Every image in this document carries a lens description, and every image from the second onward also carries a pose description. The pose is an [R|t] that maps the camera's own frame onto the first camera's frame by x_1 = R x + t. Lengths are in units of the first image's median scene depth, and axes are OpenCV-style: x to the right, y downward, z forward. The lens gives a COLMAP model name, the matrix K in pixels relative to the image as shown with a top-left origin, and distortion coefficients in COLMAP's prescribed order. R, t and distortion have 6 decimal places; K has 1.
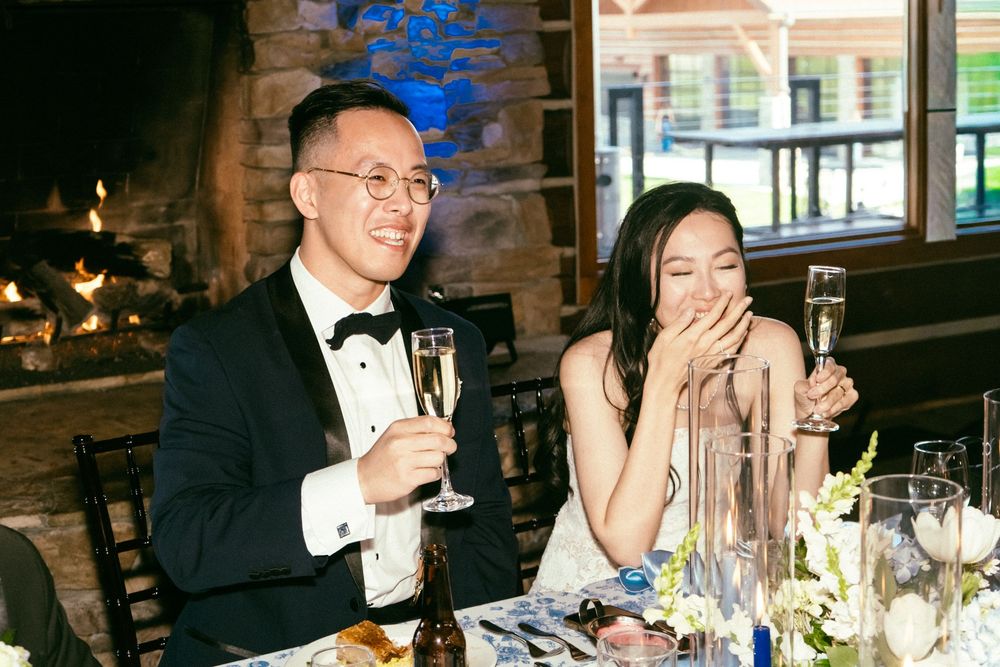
lens RADIAL K [[1721.4, 0, 568.6], [0, 1721.4, 255.8], [0, 0, 1]] dist [0.029286, -0.060739]
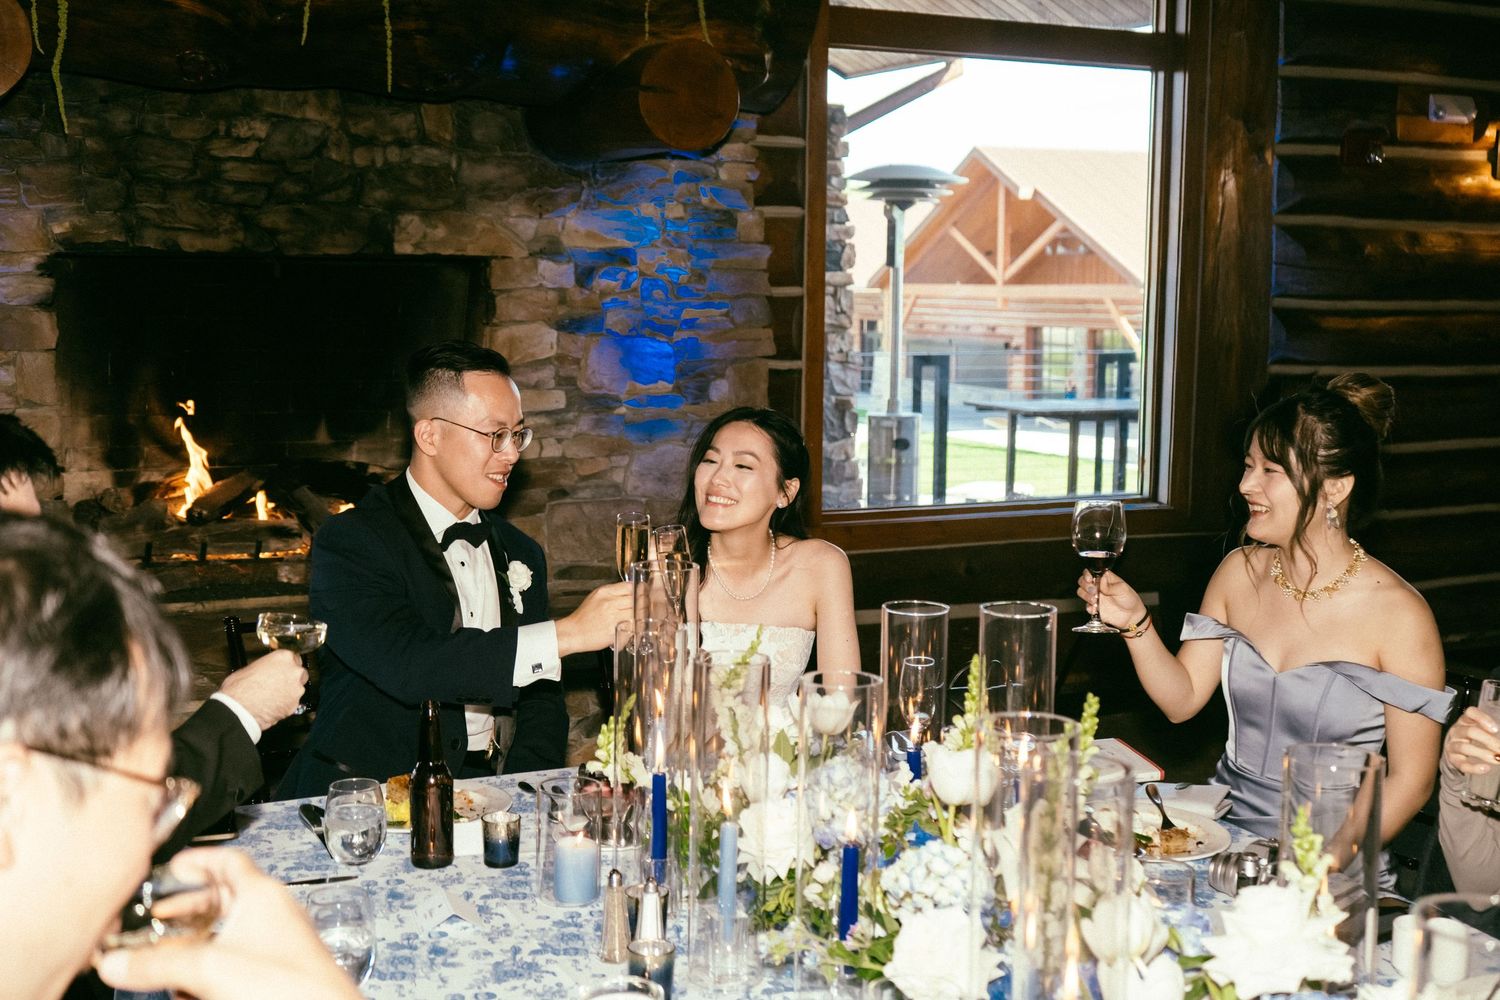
lens RADIAL K [[1728.2, 0, 750.0], [0, 1728.2, 500.0], [0, 0, 1]] dist [0.042874, -0.023674]
pose [[0.993045, 0.047465, -0.107745, 0.096944], [-0.048778, 0.998764, -0.009580, 0.008260], [0.107157, 0.014769, 0.994132, -0.077207]]
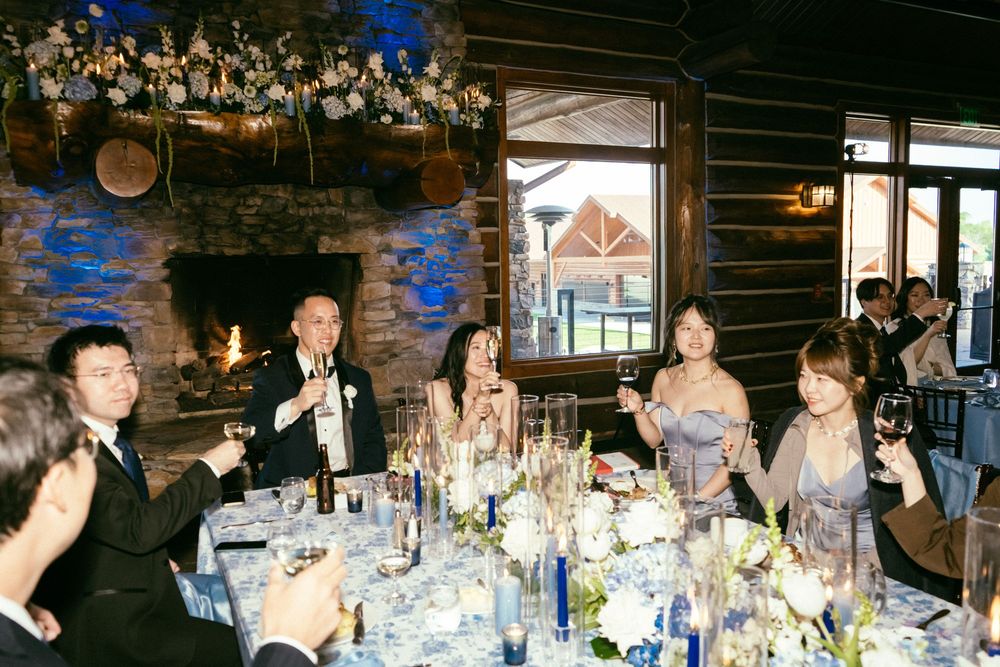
lens RADIAL K [[786.8, 0, 500.0], [0, 786.8, 333.5], [0, 0, 1]] dist [0.000475, 0.005823]
pose [[0.994787, 0.015132, -0.100844, 0.124178], [-0.019221, 0.999026, -0.039709, 0.009323], [0.100145, 0.041440, 0.994110, -0.112469]]
